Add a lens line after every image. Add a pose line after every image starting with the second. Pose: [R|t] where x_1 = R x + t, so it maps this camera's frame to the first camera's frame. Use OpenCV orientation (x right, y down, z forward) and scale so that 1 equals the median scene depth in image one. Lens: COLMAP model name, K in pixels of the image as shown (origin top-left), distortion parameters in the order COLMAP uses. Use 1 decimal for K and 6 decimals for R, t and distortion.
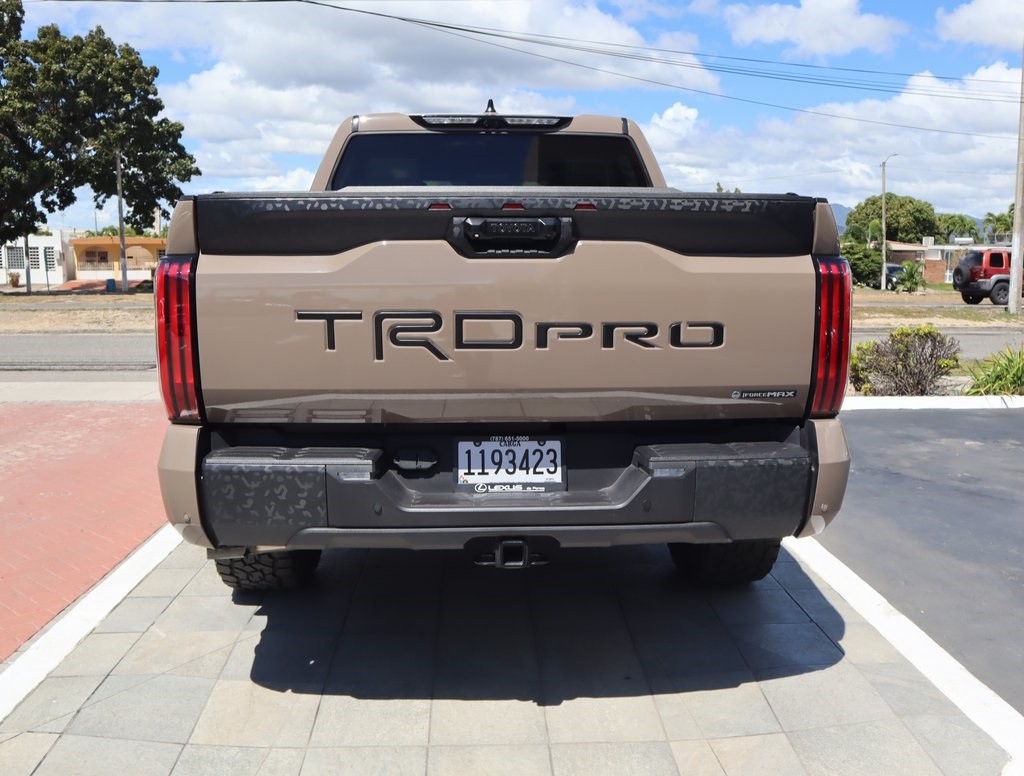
lens RADIAL K [[910.5, 0, 517.3], [0, 910.5, 387.0], [0, 0, 1]] dist [-0.110985, 0.130589]
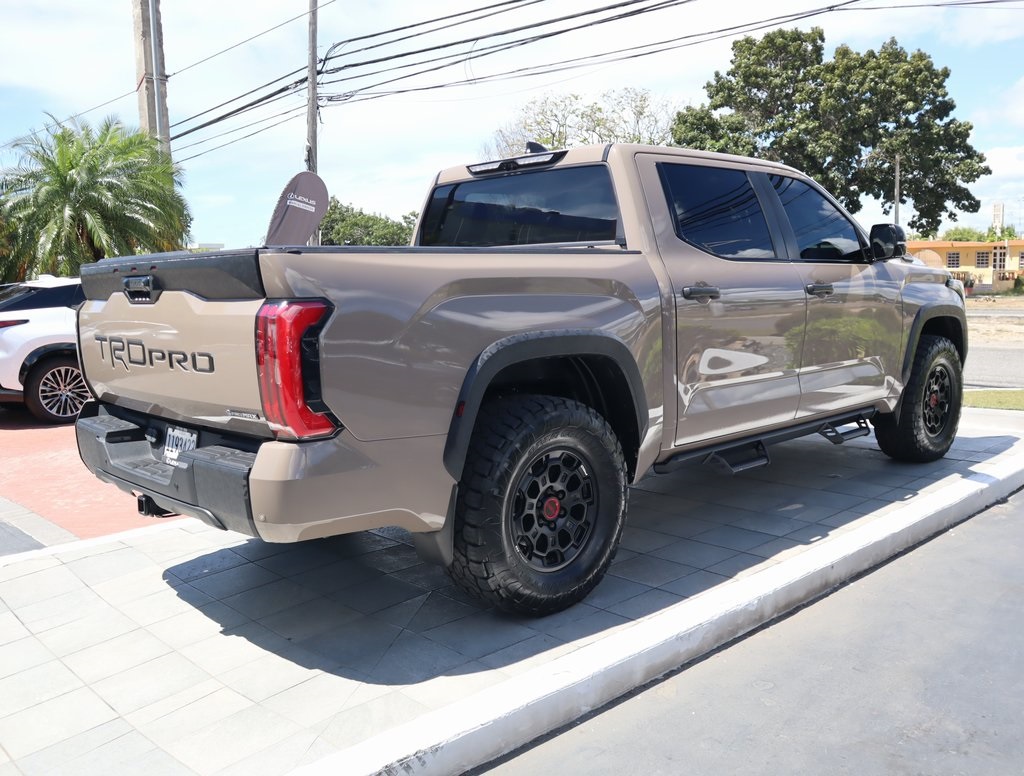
lens RADIAL K [[920.9, 0, 531.5], [0, 920.9, 390.2], [0, 0, 1]] dist [-0.085092, -0.002007]
pose [[0.657815, 0.076082, -0.749327, 1.409035], [-0.076493, 0.996489, 0.034027, -0.093729], [0.749286, 0.034935, 0.661325, 0.469493]]
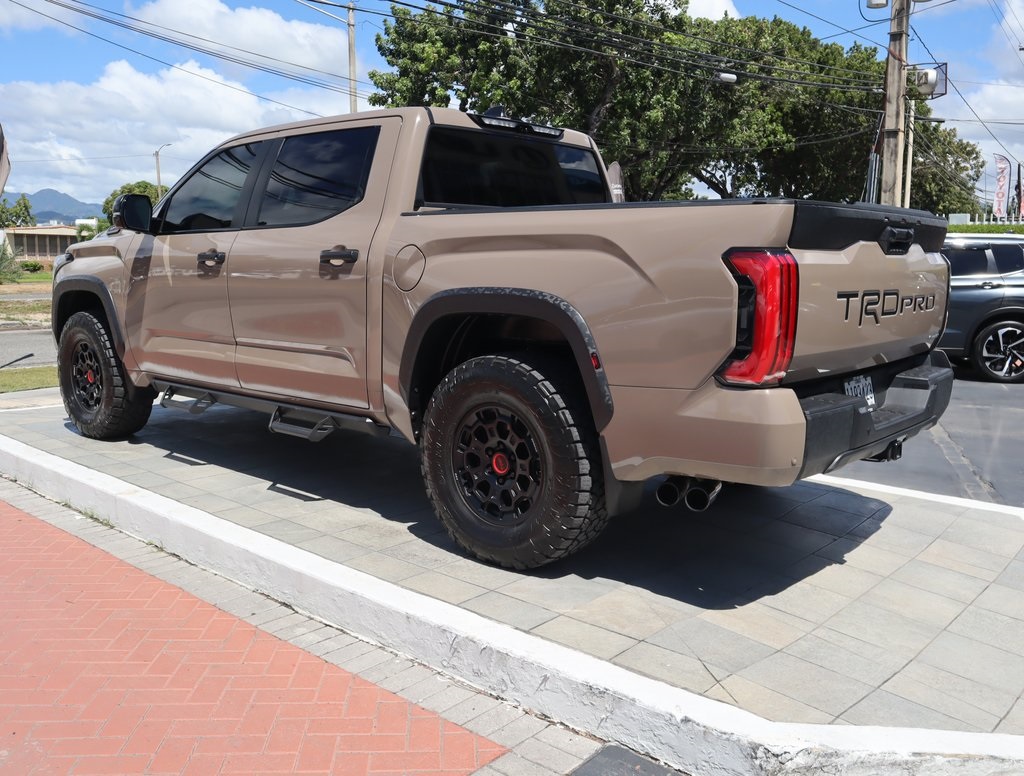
lens RADIAL K [[910.5, 0, 517.3], [0, 910.5, 387.0], [0, 0, 1]] dist [-0.110985, 0.130589]
pose [[0.705773, -0.098570, 0.701547, -1.408779], [0.090478, 0.994705, 0.048736, -0.048095], [-0.702637, 0.029078, 0.710954, 0.359634]]
